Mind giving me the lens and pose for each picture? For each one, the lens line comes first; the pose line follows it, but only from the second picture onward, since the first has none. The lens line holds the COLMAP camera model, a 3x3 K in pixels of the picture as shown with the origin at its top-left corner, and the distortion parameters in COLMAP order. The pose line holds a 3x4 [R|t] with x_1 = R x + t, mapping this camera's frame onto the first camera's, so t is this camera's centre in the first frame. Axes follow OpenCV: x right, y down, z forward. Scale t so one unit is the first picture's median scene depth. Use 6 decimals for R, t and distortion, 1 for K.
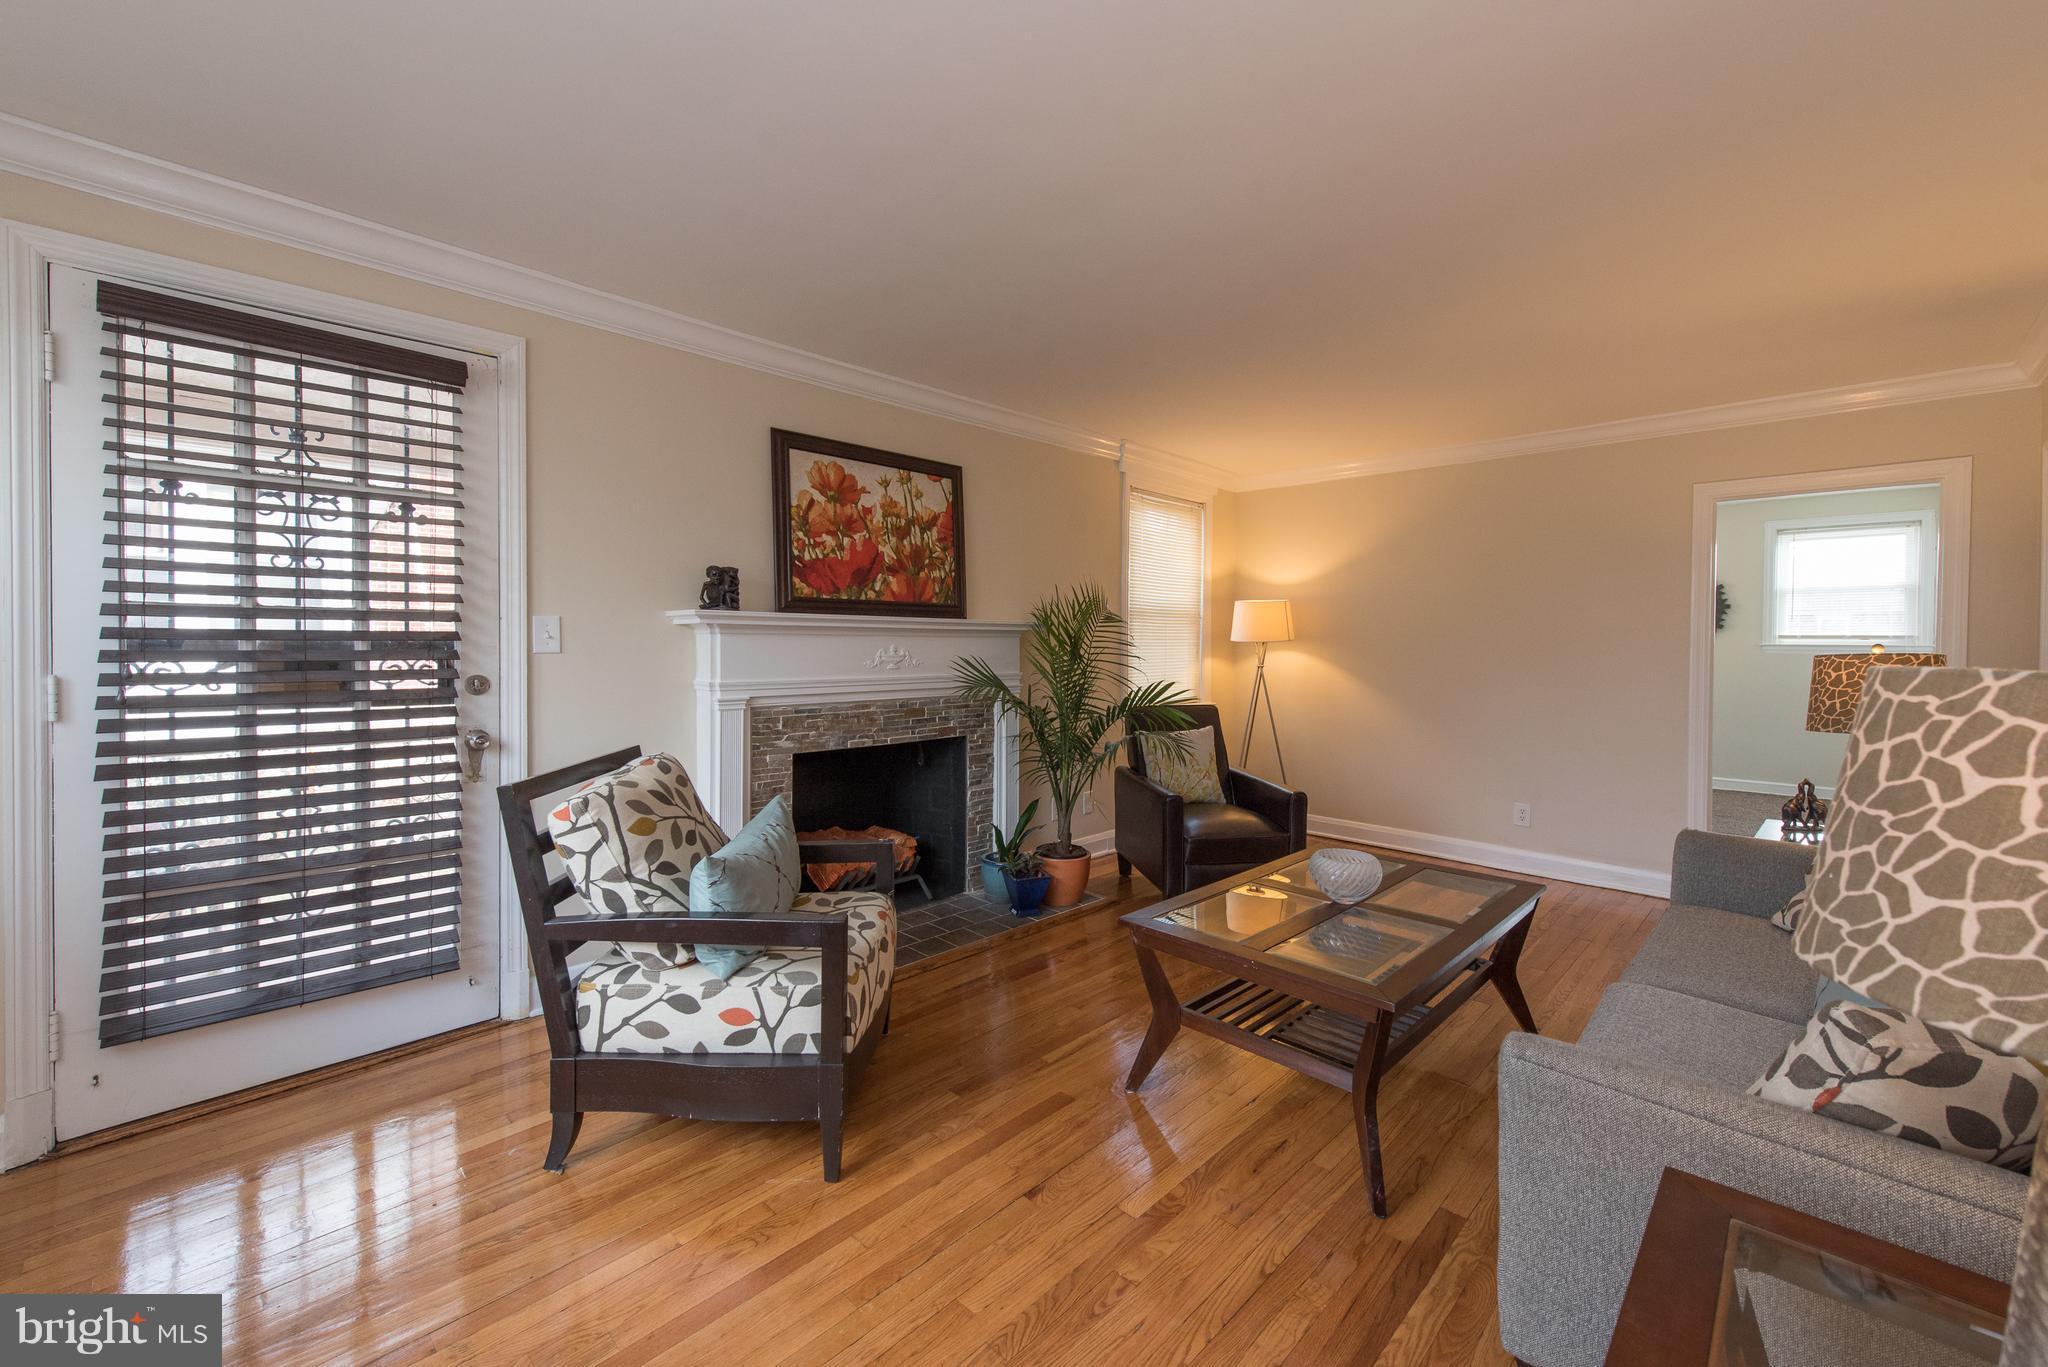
lens RADIAL K [[831.2, 0, 1035.8], [0, 831.2, 643.3], [0, 0, 1]] dist [-0.001308, -0.000631]
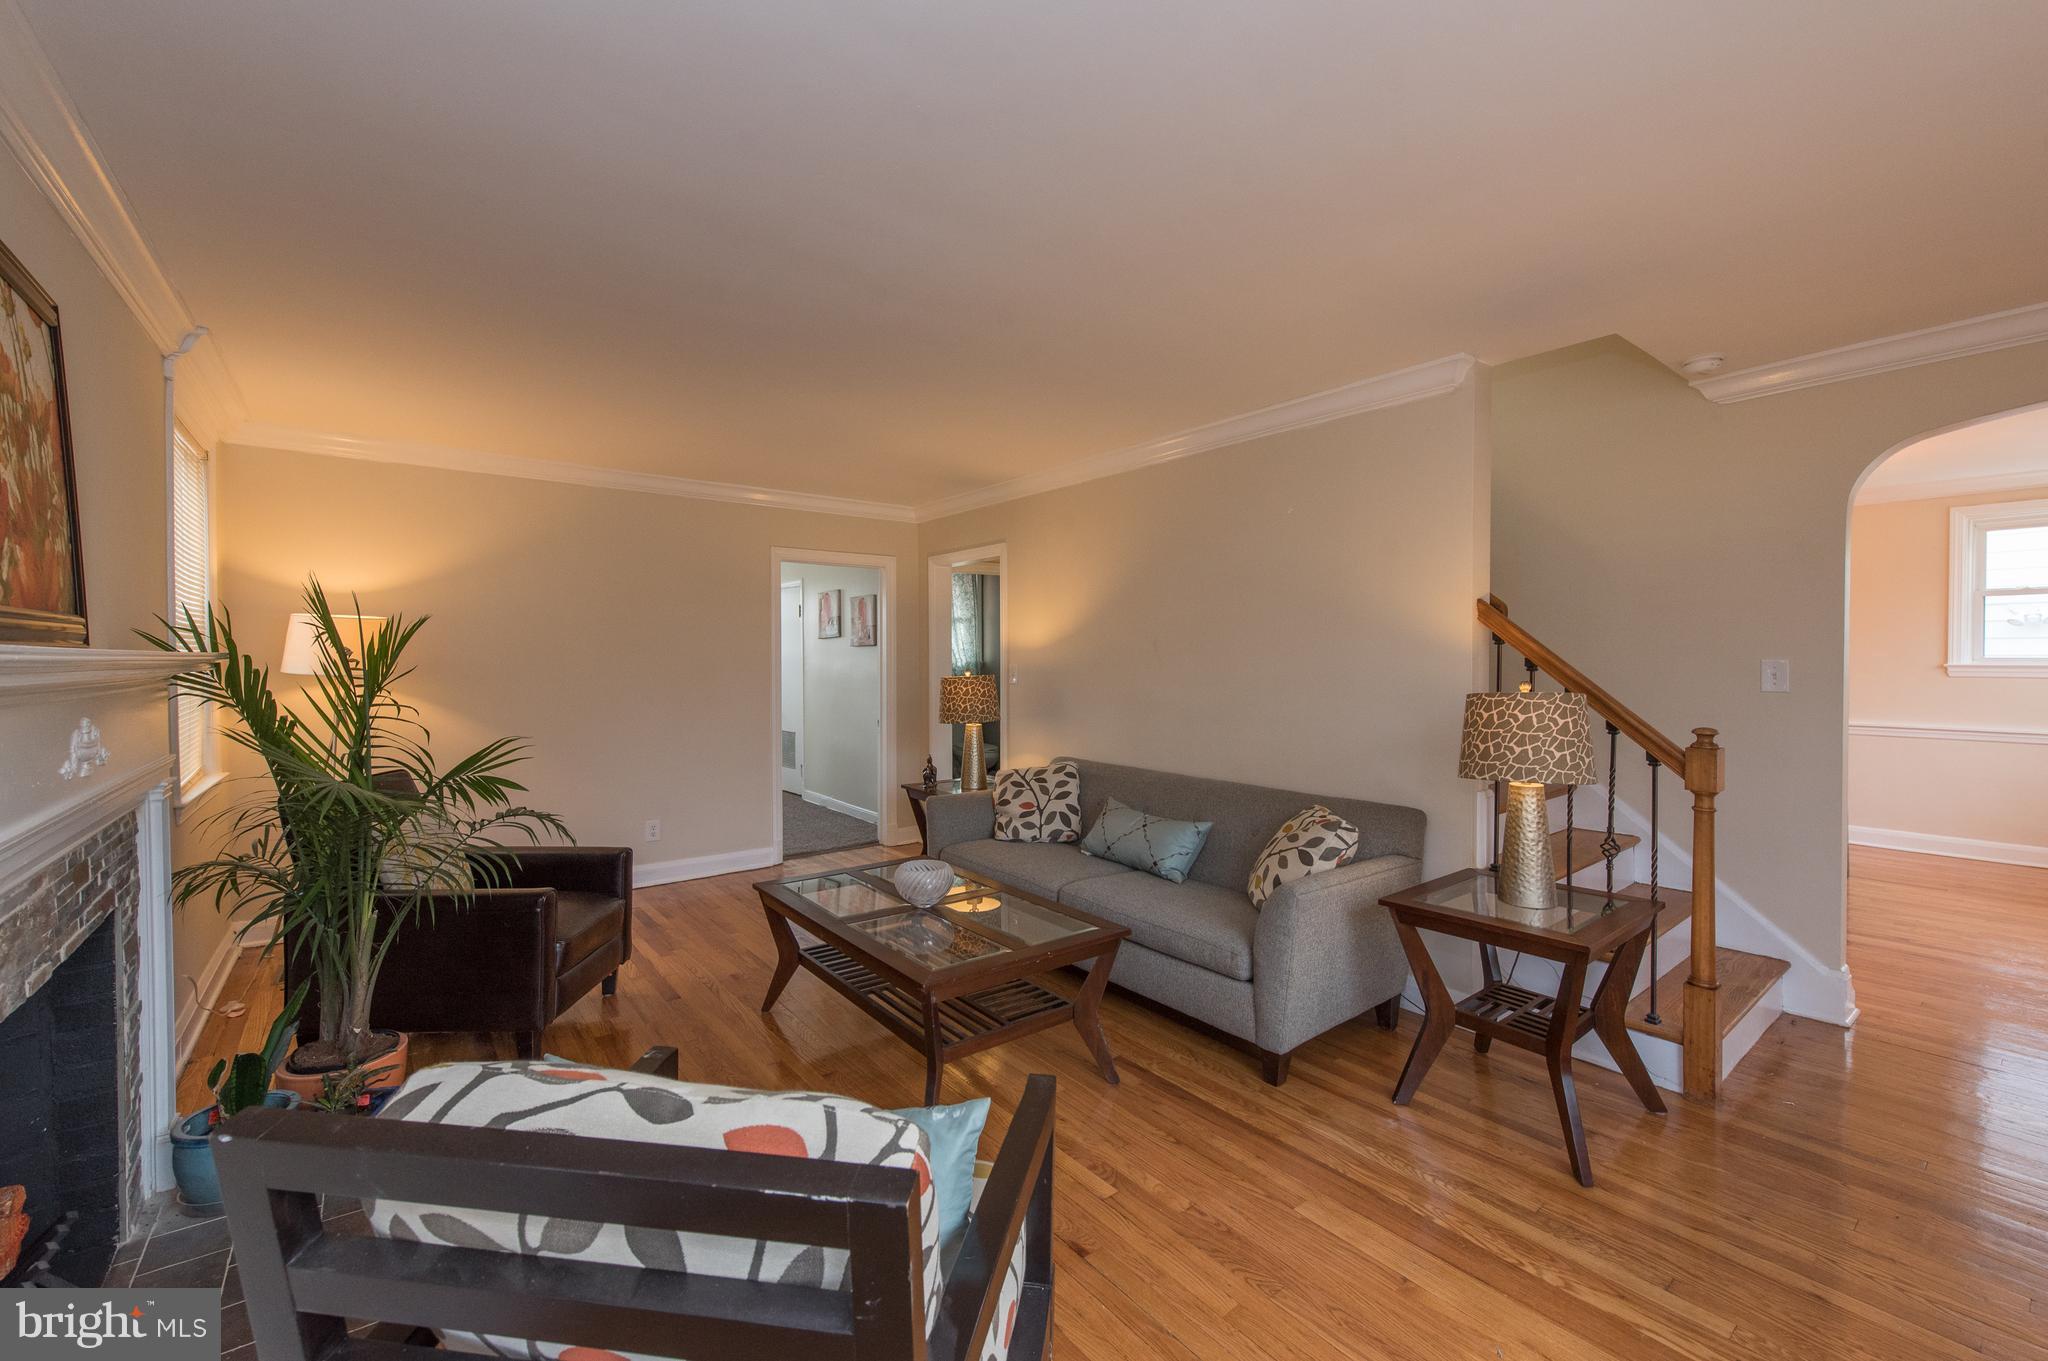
lens RADIAL K [[831.2, 0, 1035.8], [0, 831.2, 640.3], [0, 0, 1]] dist [-0.001308, -0.000631]
pose [[0.138220, 0.014747, 0.990292, -0.995588], [0.007047, 0.999849, -0.015873, -0.044977], [-0.990377, 0.009173, 0.138095, 0.911160]]
